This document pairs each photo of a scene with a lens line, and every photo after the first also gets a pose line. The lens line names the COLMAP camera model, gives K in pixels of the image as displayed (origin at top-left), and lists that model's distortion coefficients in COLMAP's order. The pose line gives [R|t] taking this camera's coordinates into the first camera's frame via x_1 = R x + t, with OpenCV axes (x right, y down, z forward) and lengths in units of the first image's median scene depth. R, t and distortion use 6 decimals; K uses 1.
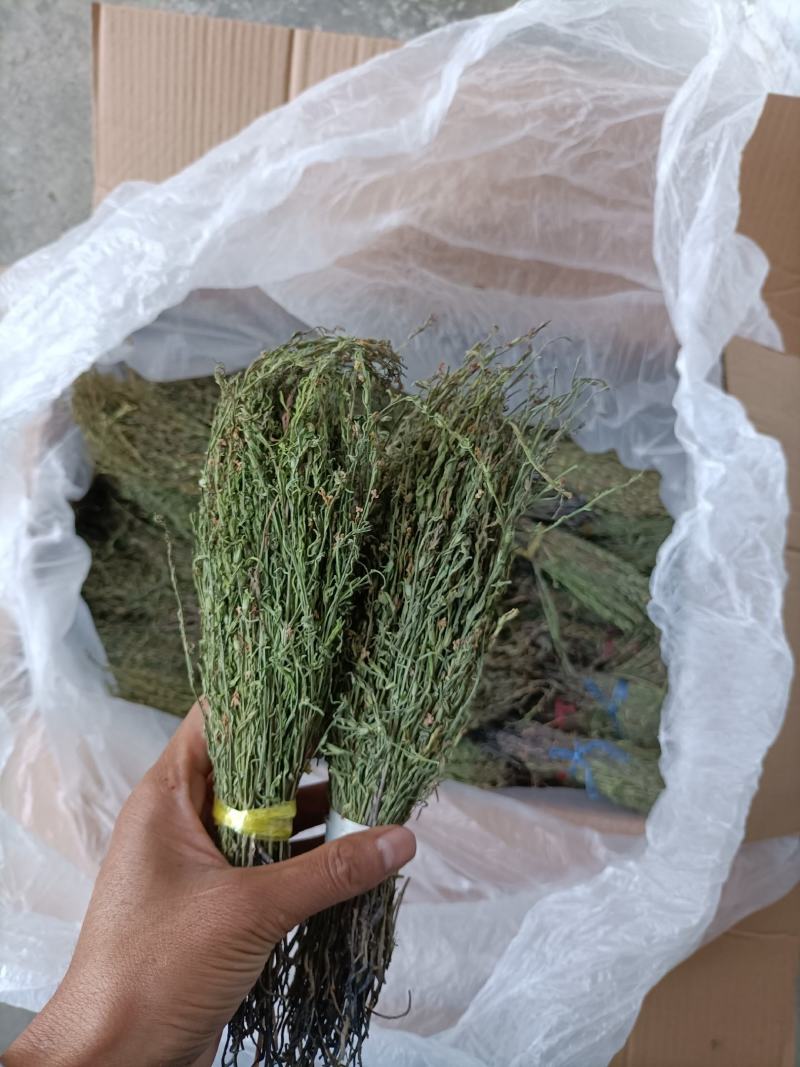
lens RADIAL K [[780.0, 0, 401.3], [0, 780.0, 534.0], [0, 0, 1]] dist [-0.028855, -0.017999]
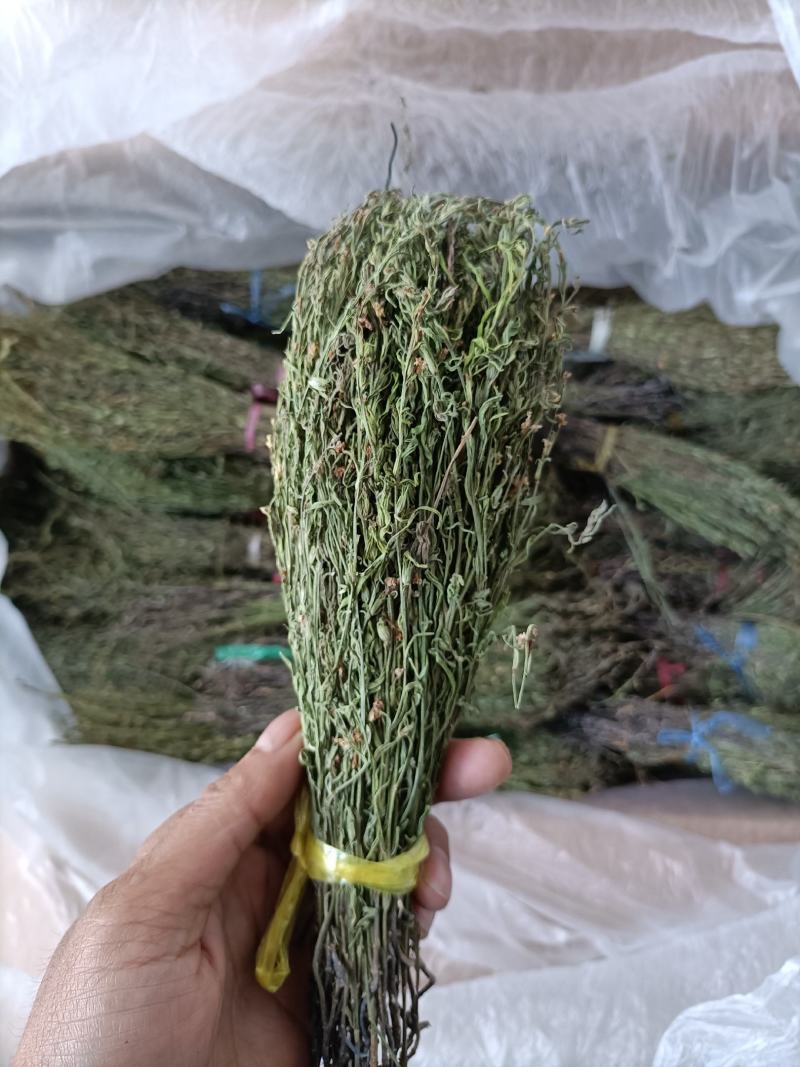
lens RADIAL K [[780.0, 0, 404.9], [0, 780.0, 536.4], [0, 0, 1]] dist [-0.028855, -0.017999]
pose [[0.987579, -0.128919, -0.089821, 0.046264], [0.137619, 0.985571, 0.098540, -0.007664], [0.075821, -0.109677, 0.991071, 0.281580]]
